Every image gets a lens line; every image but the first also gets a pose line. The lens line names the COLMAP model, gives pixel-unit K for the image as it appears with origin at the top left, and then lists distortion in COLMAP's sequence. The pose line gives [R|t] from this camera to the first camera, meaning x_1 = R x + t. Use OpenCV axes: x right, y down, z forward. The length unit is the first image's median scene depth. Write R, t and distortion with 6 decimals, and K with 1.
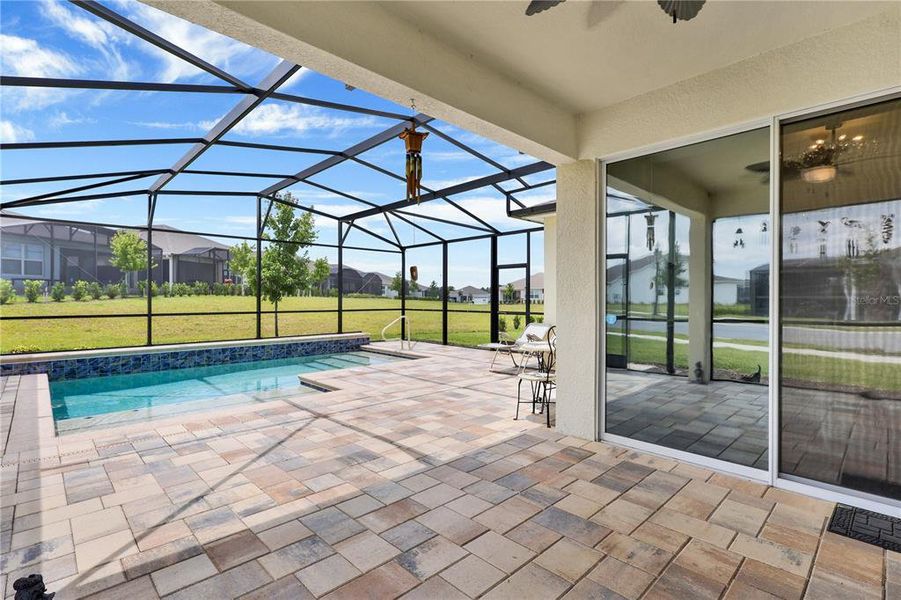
lens RADIAL K [[428.6, 0, 449.1], [0, 428.6, 293.4], [0, 0, 1]] dist [0.002334, 0.000538]
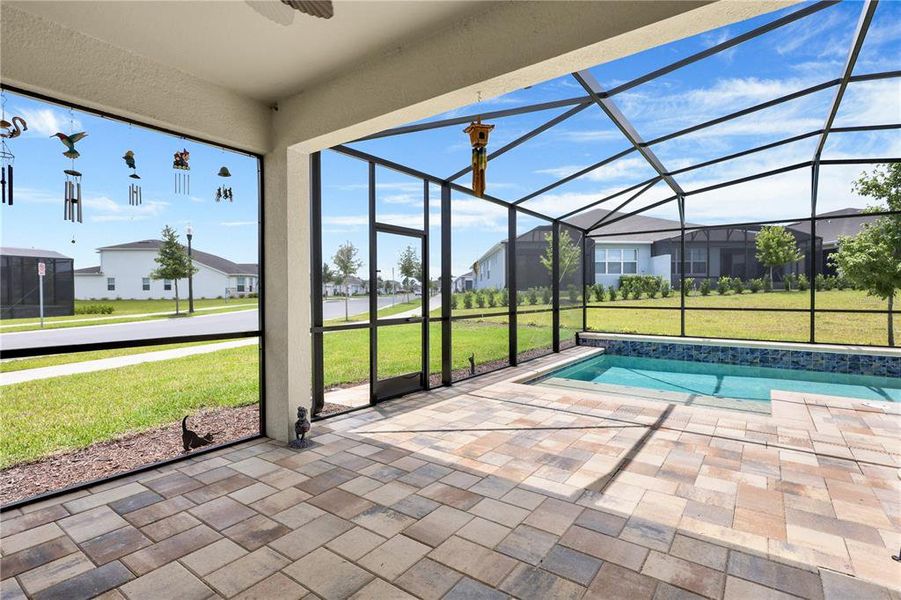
lens RADIAL K [[428.6, 0, 450.3], [0, 428.6, 295.4], [0, 0, 1]] dist [0.002334, 0.000538]
pose [[0.183045, 0.004405, -0.983095, 0.531323], [0.014079, 0.999876, 0.007101, 0.003632], [0.983004, -0.015141, 0.182960, 0.464775]]
